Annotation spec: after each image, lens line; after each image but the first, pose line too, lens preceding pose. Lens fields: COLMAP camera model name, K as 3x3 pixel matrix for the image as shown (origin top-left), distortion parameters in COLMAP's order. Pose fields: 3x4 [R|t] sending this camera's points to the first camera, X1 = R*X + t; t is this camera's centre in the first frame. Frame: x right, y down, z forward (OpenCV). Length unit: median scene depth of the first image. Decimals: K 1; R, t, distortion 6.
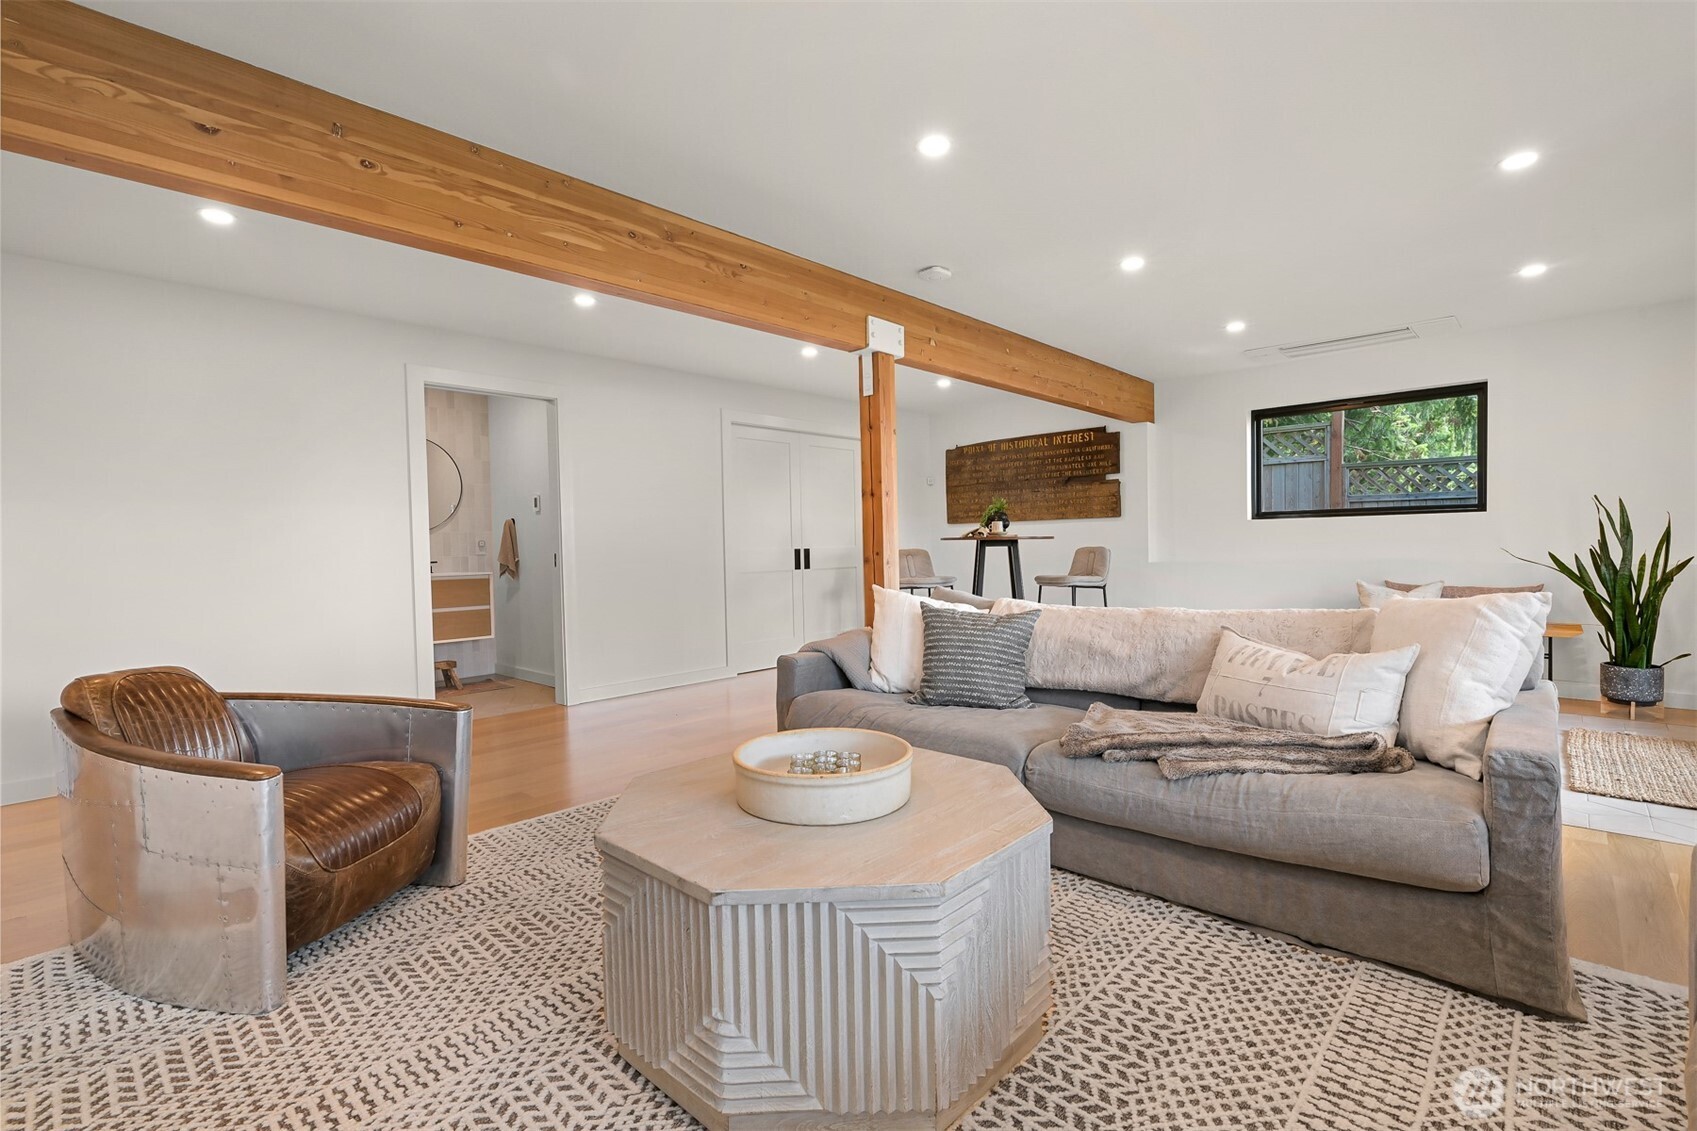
lens RADIAL K [[781.4, 0, 852.1], [0, 781.4, 559.7], [0, 0, 1]] dist [0.001753, -0.000319]
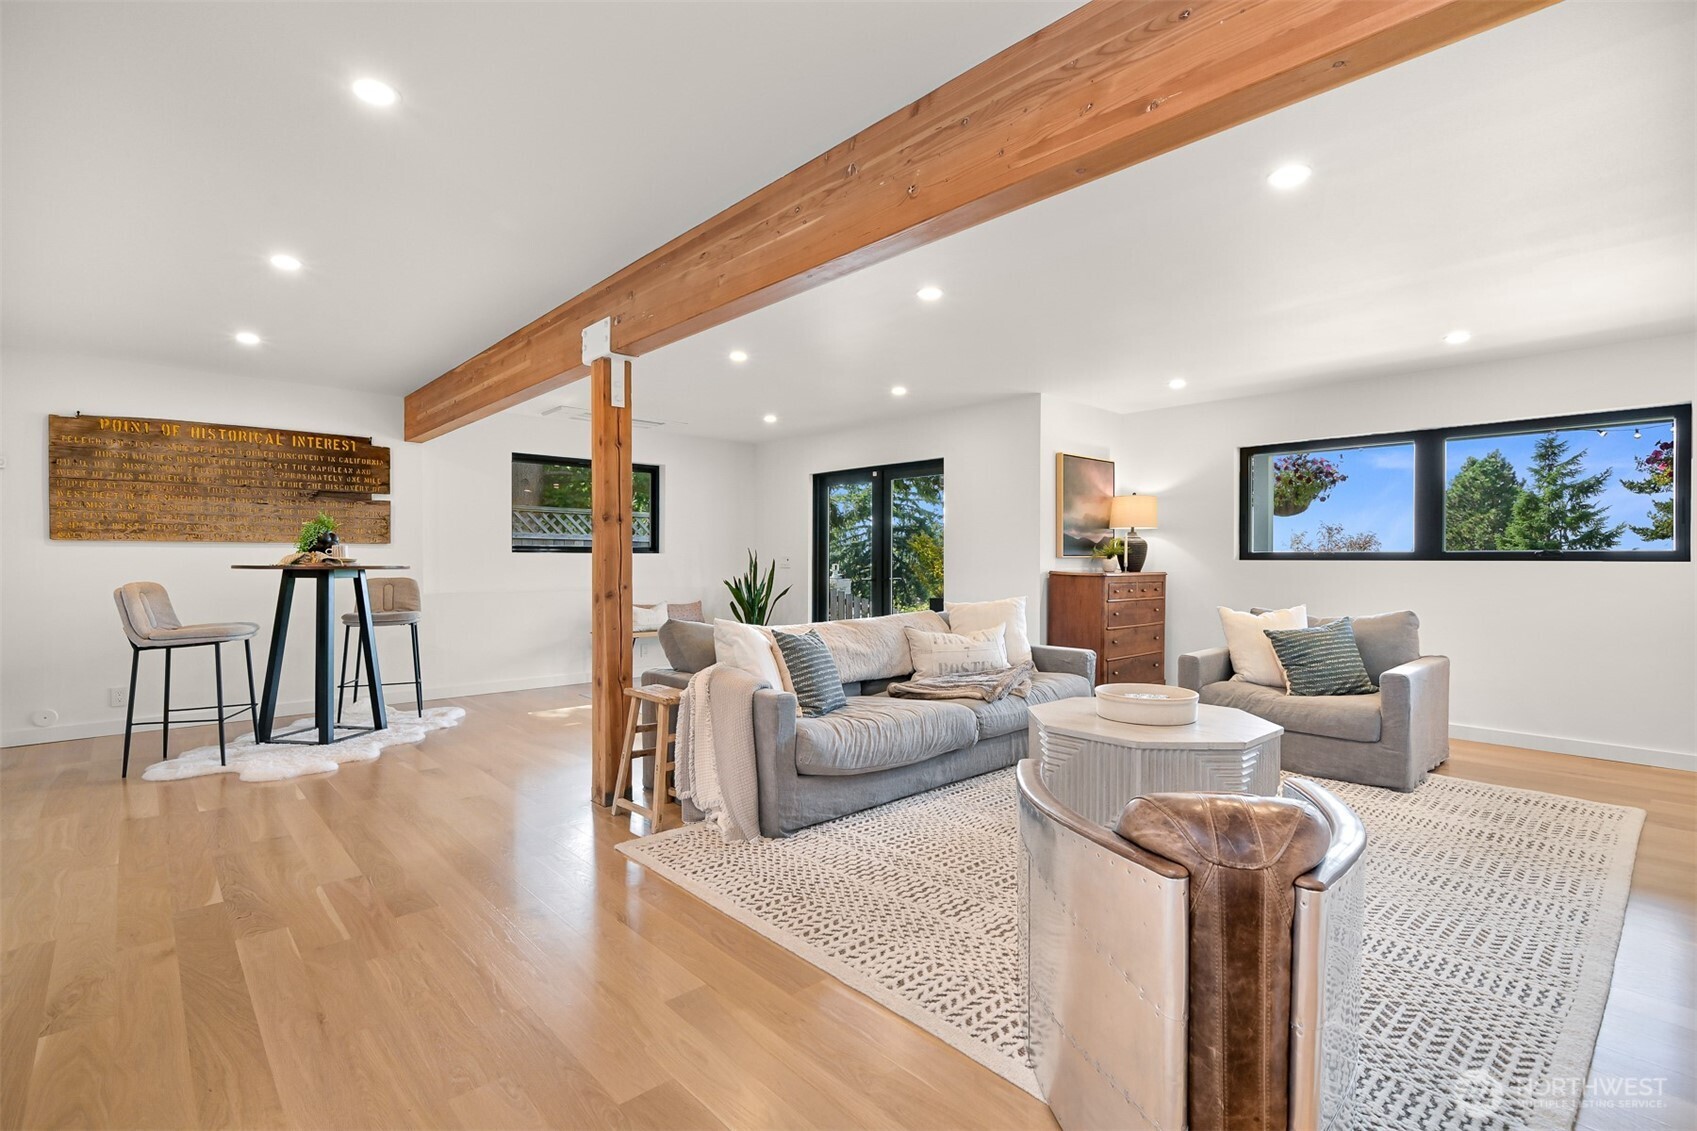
lens RADIAL K [[781.4, 0, 849.5], [0, 781.4, 571.4], [0, 0, 1]] dist [0.001753, -0.000319]
pose [[0.072987, -0.000238, 0.997333, -0.506943], [0.015000, 0.999887, -0.000860, -0.013622], [-0.997220, 0.015023, 0.072982, 0.410430]]
